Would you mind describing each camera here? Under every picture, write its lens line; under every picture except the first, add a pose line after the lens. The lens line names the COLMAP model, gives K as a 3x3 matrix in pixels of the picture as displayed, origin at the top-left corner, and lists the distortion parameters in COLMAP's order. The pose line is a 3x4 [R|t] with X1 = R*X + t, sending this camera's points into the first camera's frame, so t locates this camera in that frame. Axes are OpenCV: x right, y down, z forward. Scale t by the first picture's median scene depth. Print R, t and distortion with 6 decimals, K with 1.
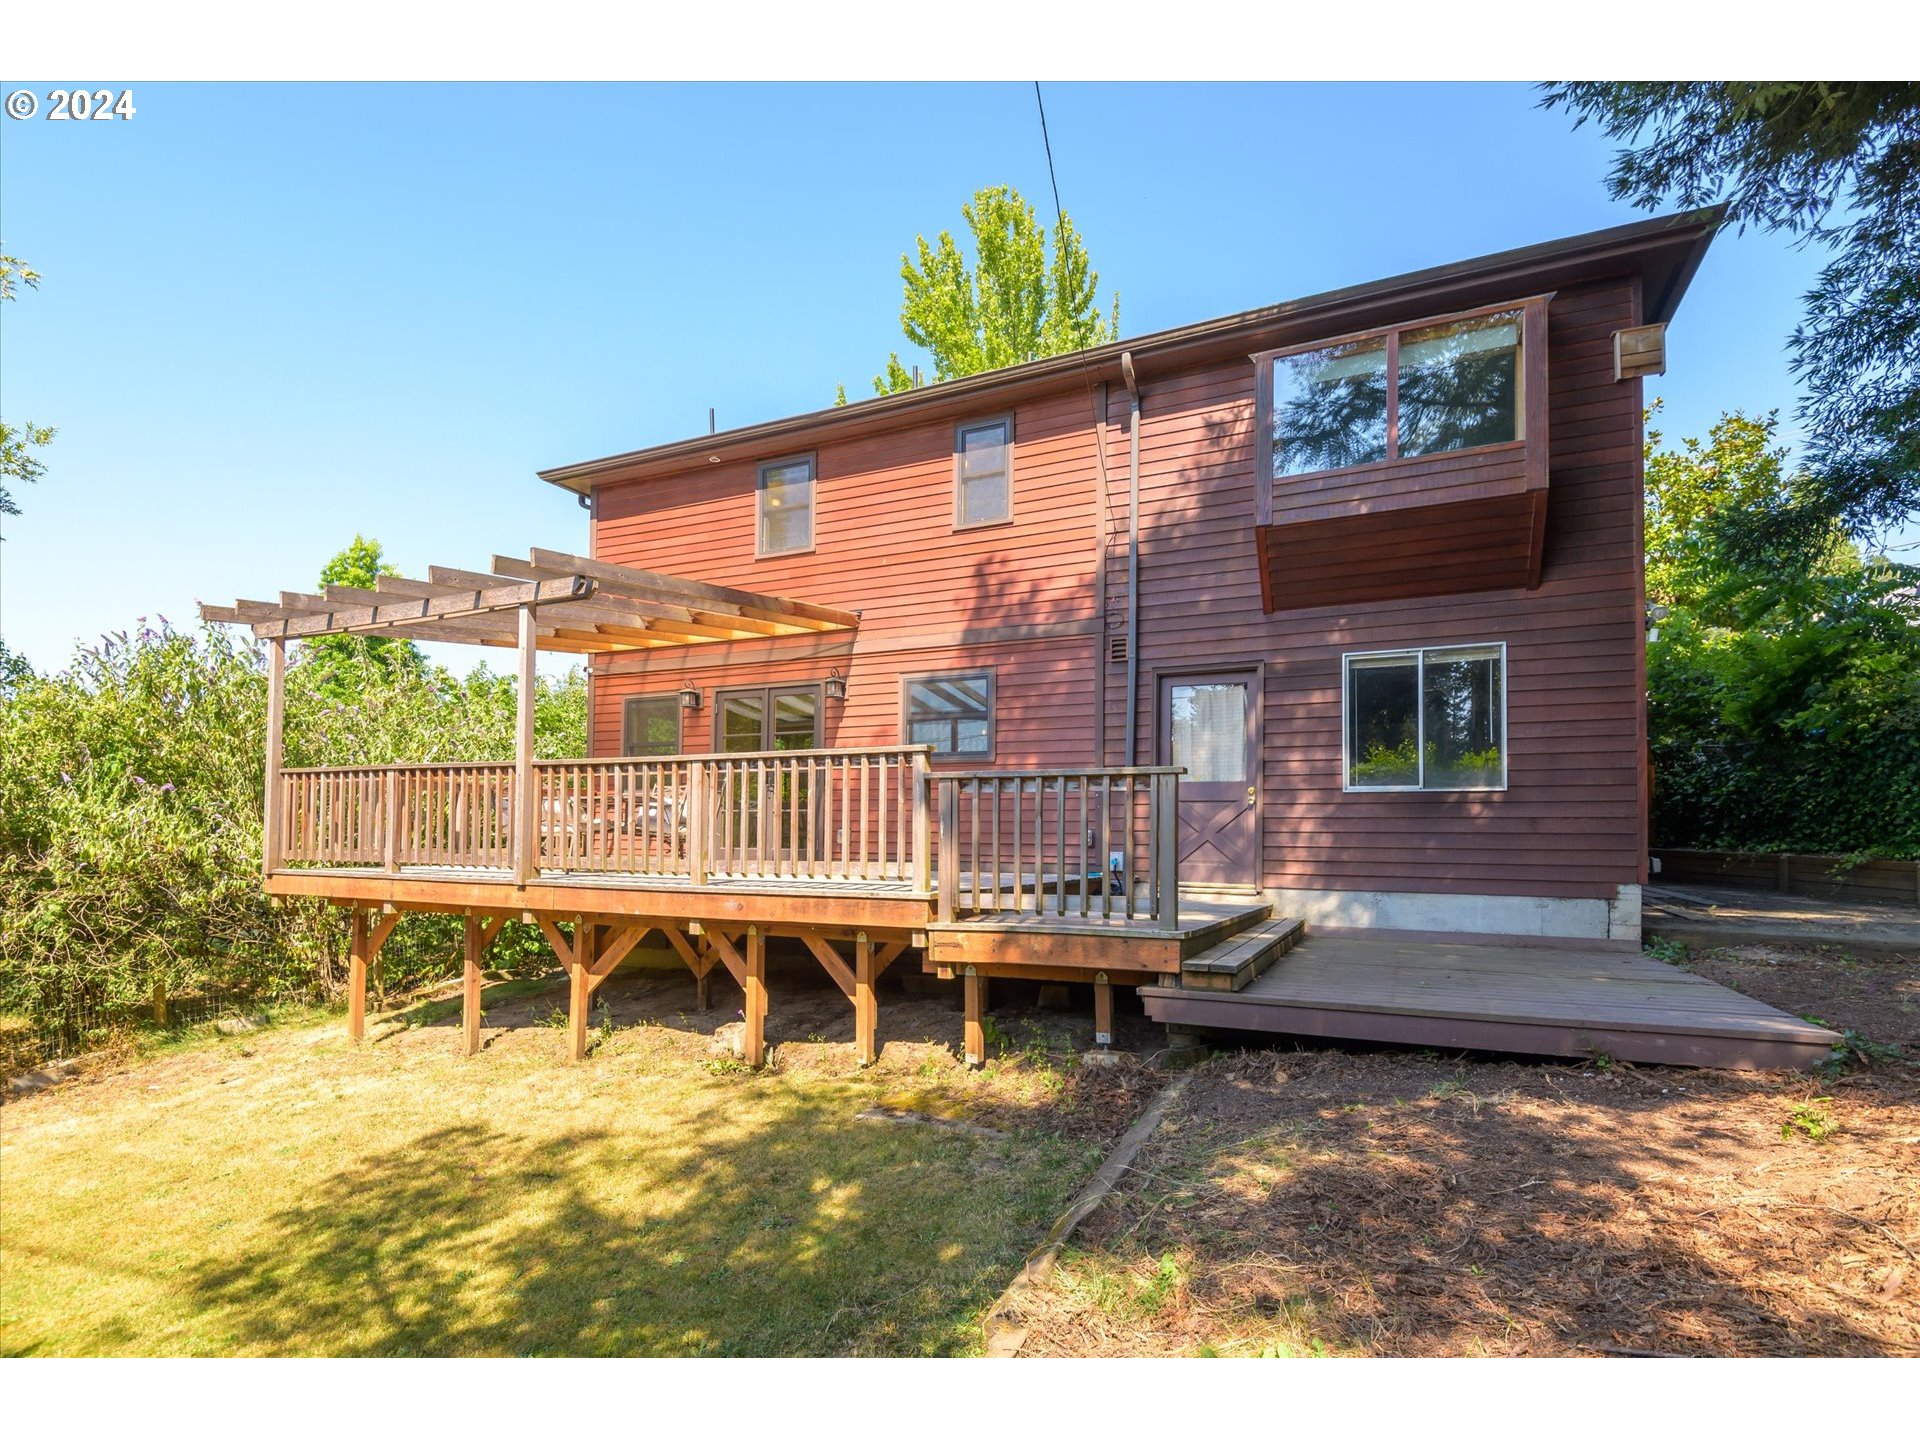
lens RADIAL K [[996.7, 0, 949.2], [0, 996.7, 722.3], [0, 0, 1]] dist [0.023716, -0.025456]
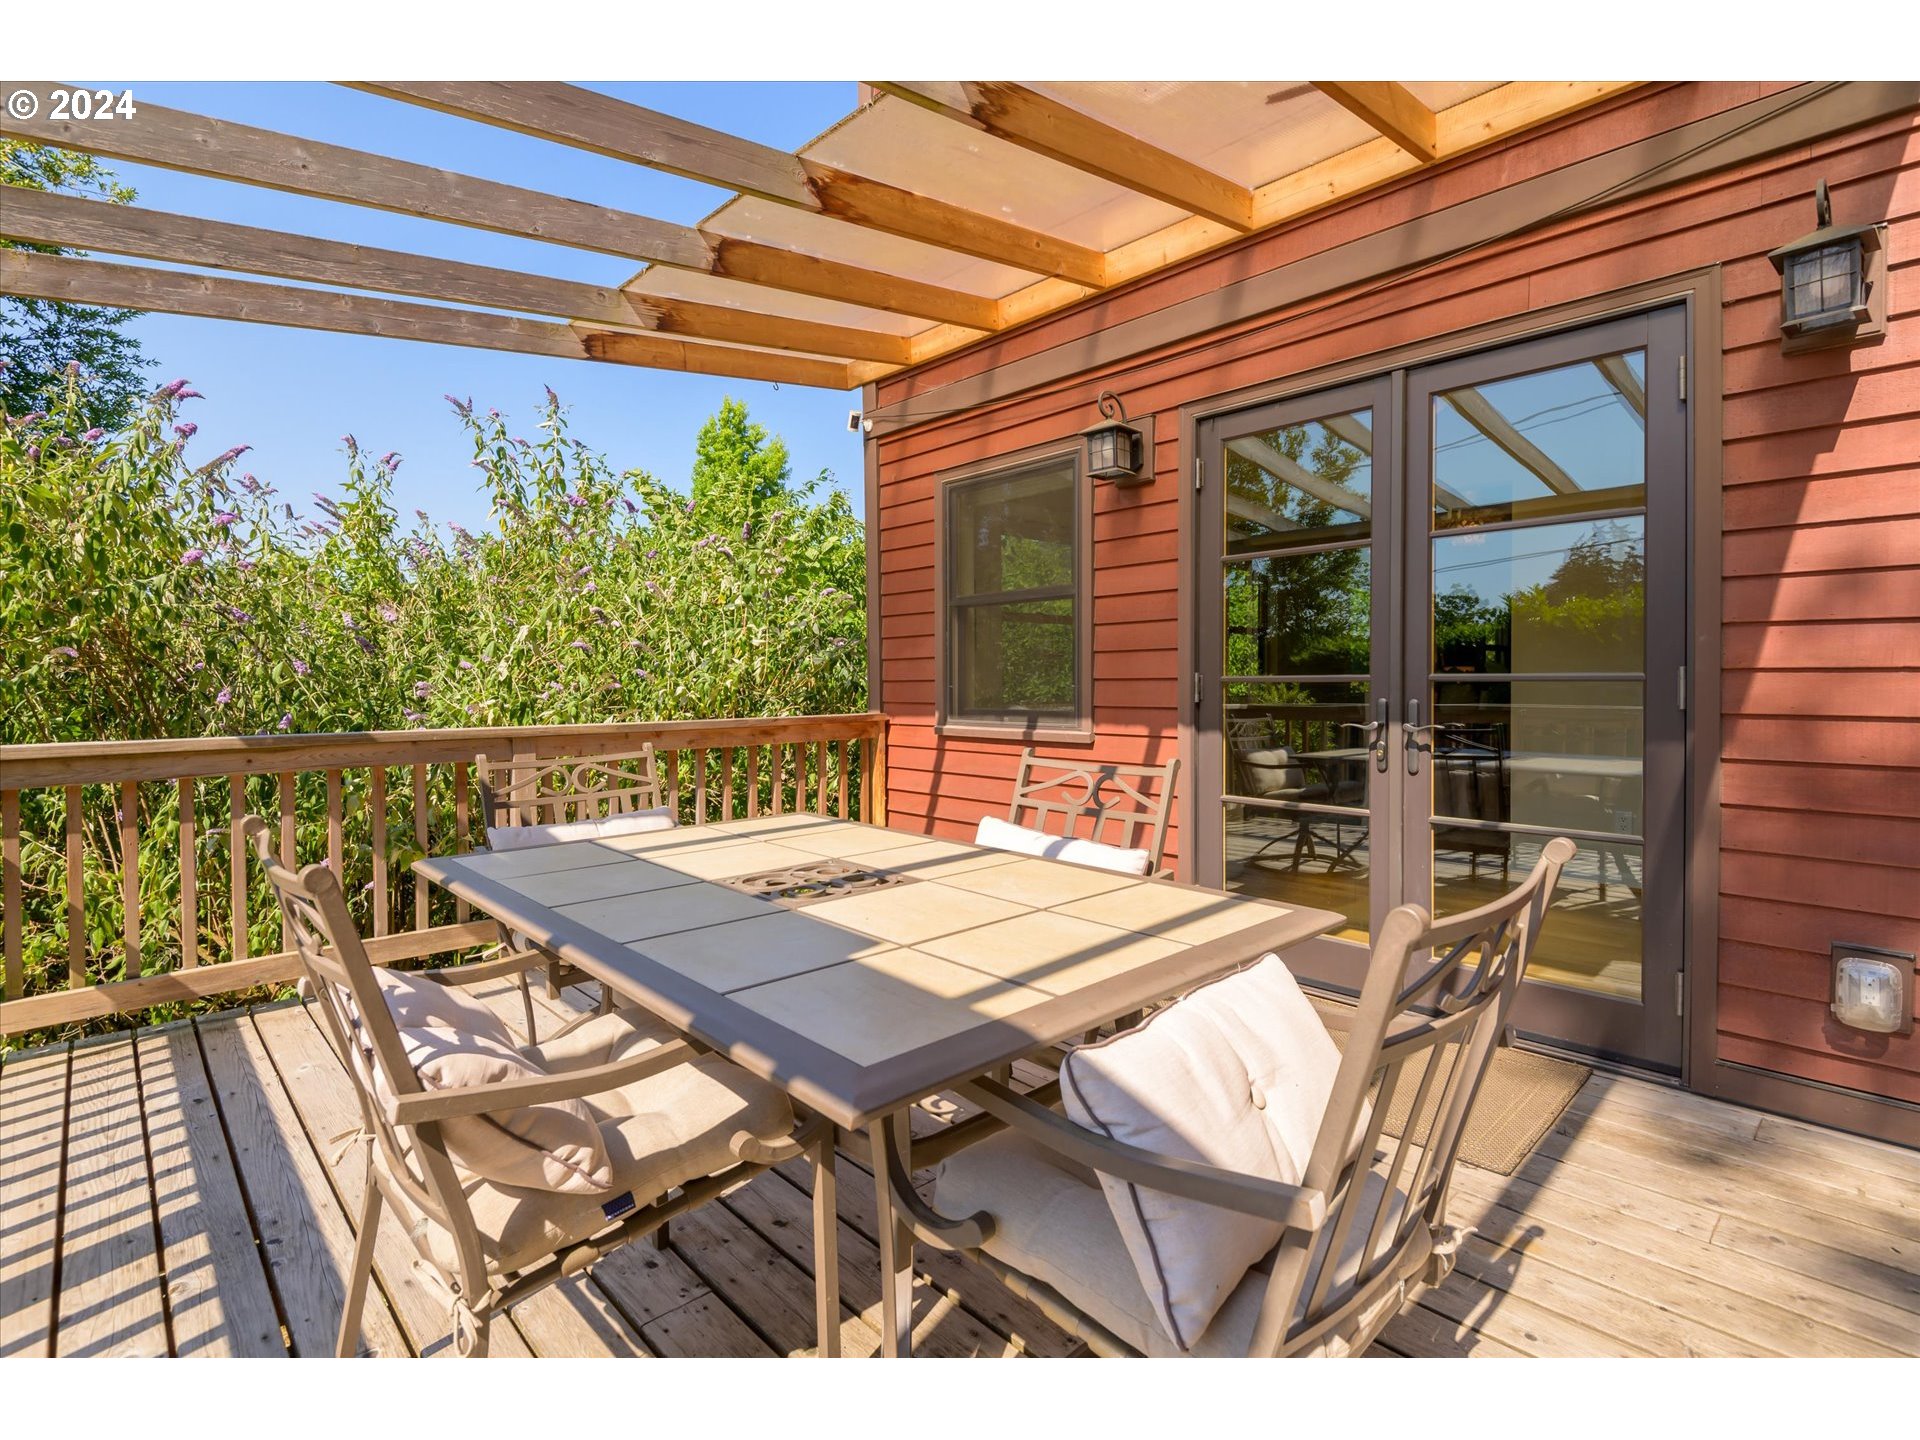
lens RADIAL K [[996.7, 0, 949.2], [0, 996.7, 722.3], [0, 0, 1]] dist [0.023716, -0.025456]
pose [[0.926948, 0.013834, -0.374934, -0.183891], [0.033594, 0.992246, 0.119666, 0.023315], [0.373682, -0.123520, 0.919296, 0.662712]]
